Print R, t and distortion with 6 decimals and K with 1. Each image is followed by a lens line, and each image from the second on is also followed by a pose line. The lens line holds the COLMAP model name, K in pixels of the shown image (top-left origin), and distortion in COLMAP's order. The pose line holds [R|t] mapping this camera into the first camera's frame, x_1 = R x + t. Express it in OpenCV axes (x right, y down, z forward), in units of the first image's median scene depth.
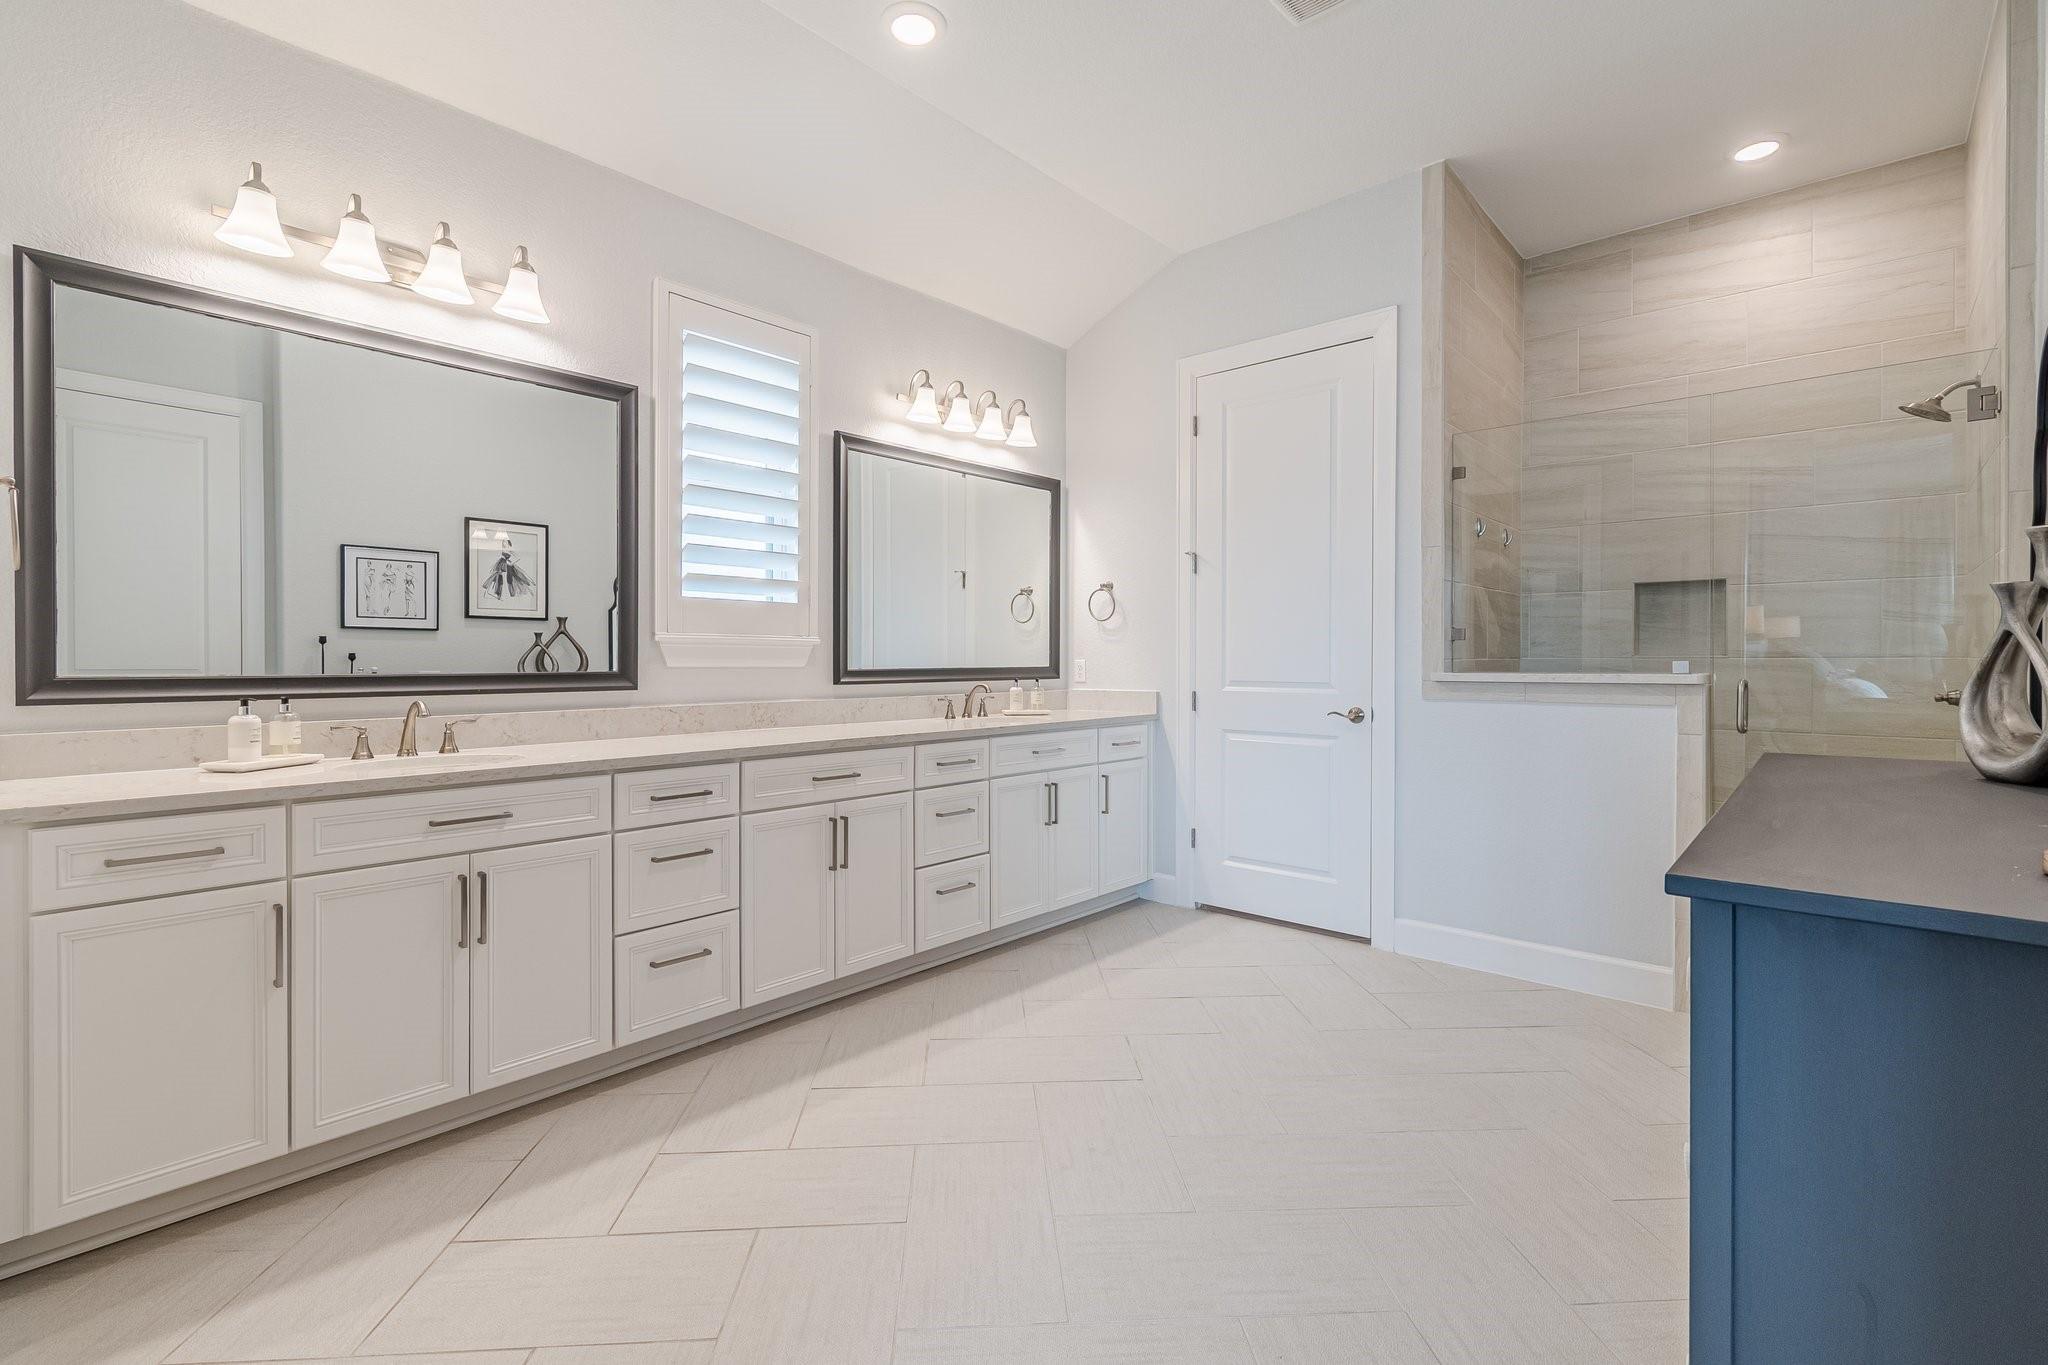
lens RADIAL K [[902.8, 0, 1025.9], [0, 902.8, 682.5], [0, 0, 1]] dist [0.003600, -0.000970]
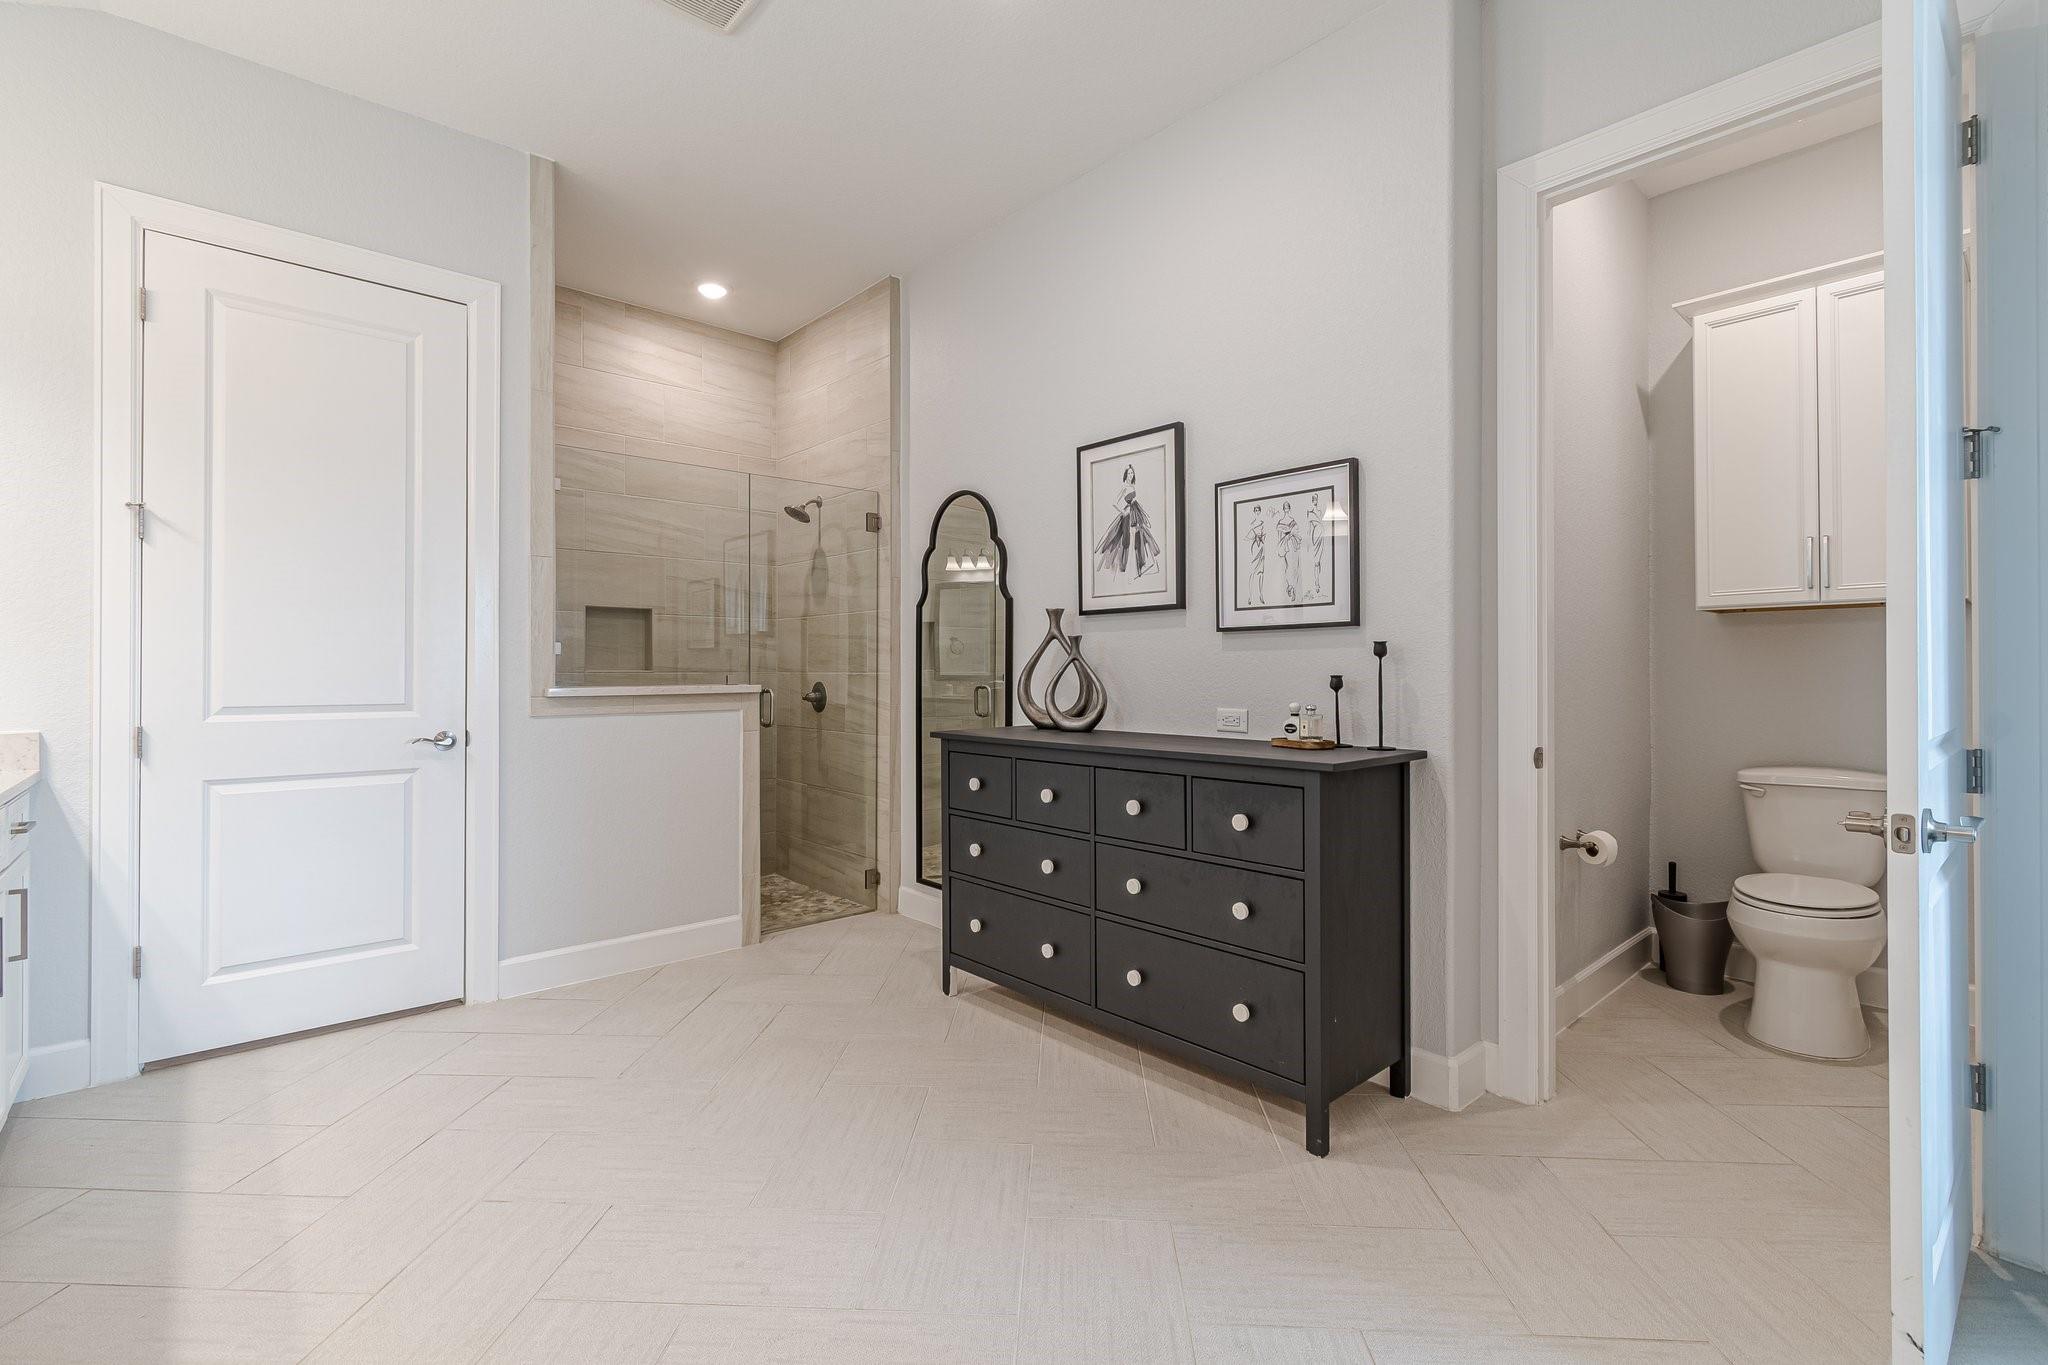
lens RADIAL K [[908.7, 0, 1025.3], [0, 908.7, 690.5], [0, 0, 1]] dist [0.002357, -0.000157]
pose [[0.105184, -0.021731, 0.994215, -0.425695], [0.028742, 0.999410, 0.018804, -0.011348], [-0.994037, 0.026598, 0.105747, 0.368601]]
